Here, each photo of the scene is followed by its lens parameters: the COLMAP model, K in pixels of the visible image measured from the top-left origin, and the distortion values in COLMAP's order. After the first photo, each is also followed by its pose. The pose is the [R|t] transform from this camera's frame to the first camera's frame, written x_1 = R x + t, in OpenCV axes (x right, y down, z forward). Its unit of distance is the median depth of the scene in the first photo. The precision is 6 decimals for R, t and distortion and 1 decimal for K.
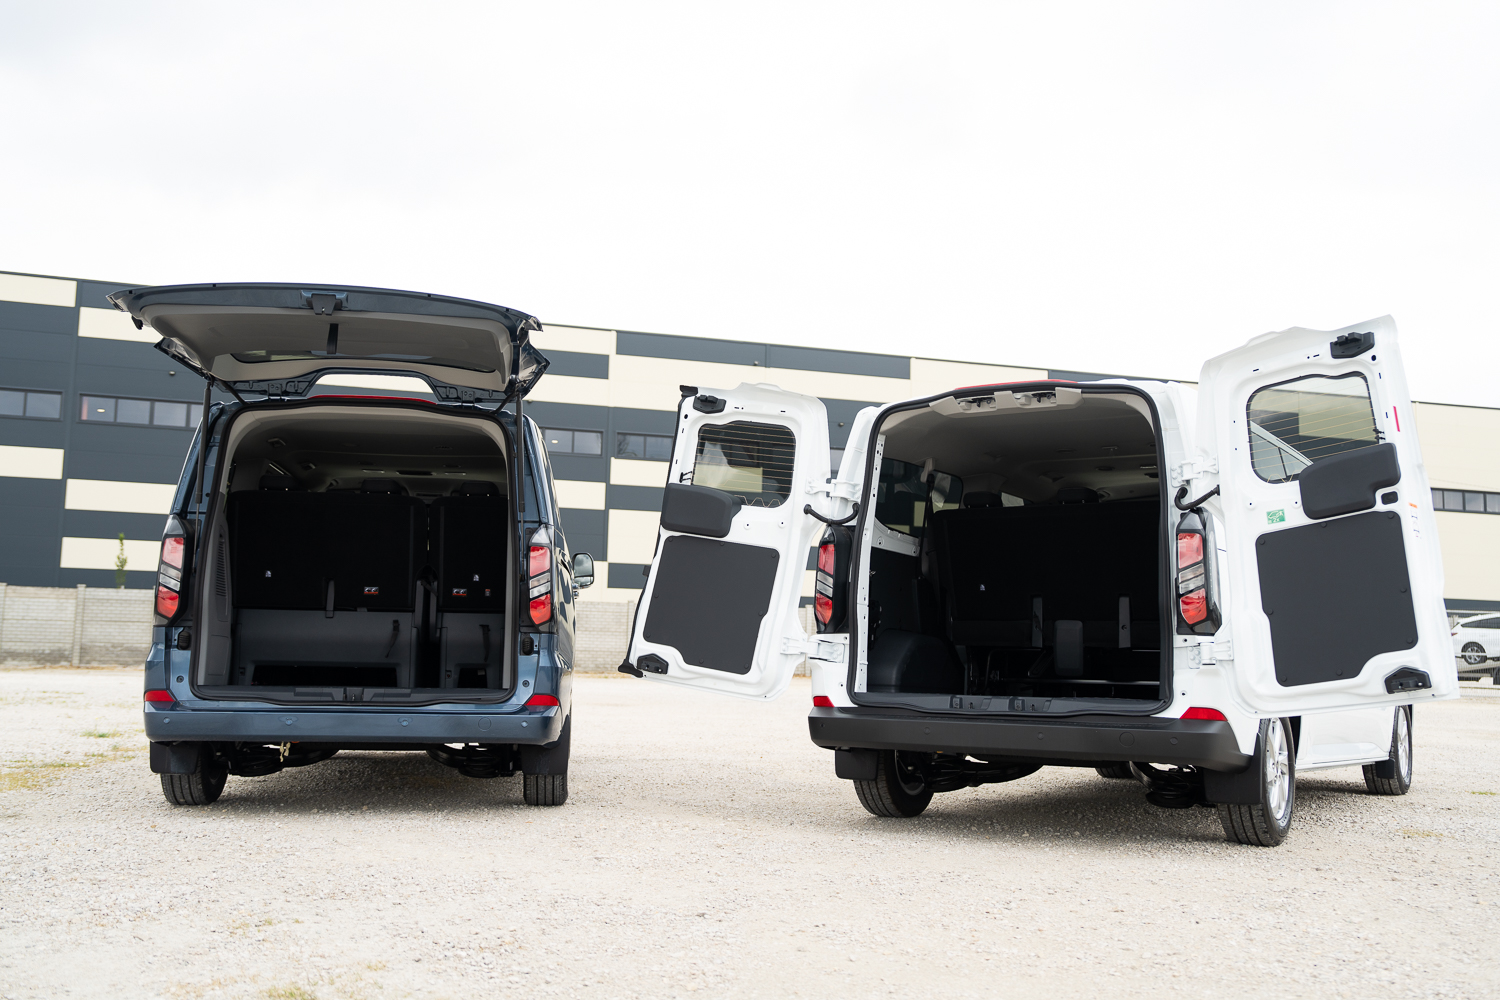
lens RADIAL K [[1513.1, 0, 750.0], [0, 1513.1, 500.0], [0, 0, 1]] dist [0.711999, 0.000367]
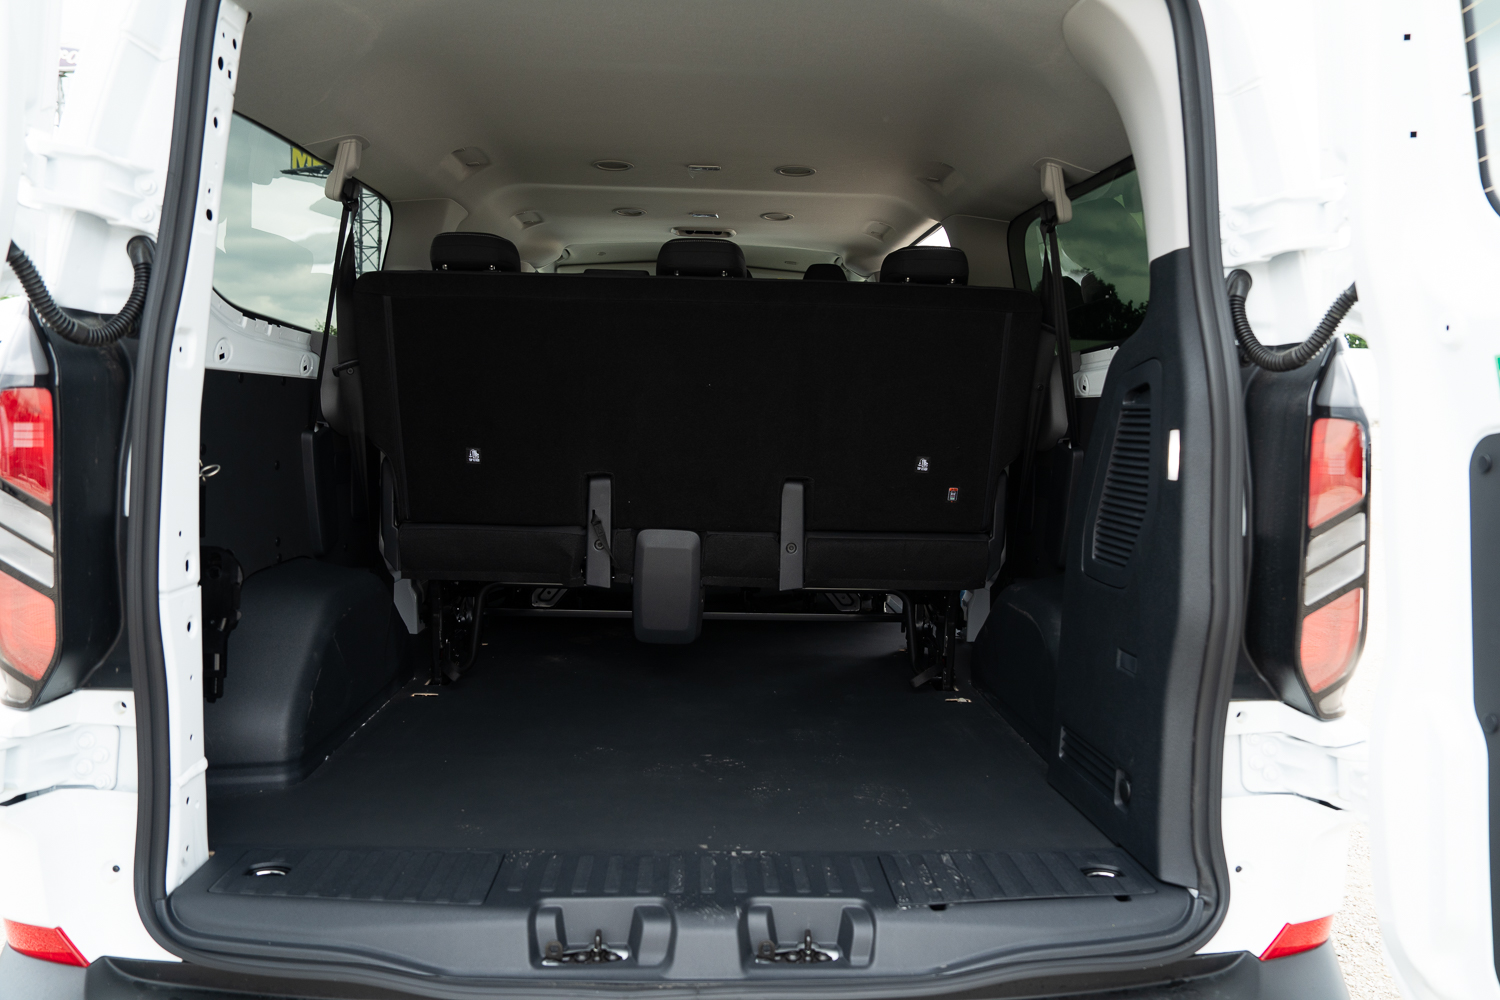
lens RADIAL K [[1199.8, 0, 750.0], [0, 1199.8, 500.0], [0, 0, 1]] dist [-0.089787, 0.006825]
pose [[0.871111, -0.050718, 0.488461, 0.059236], [-0.042889, 0.982995, 0.178555, 0.006216], [-0.489210, -0.176491, 0.854122, 0.744831]]
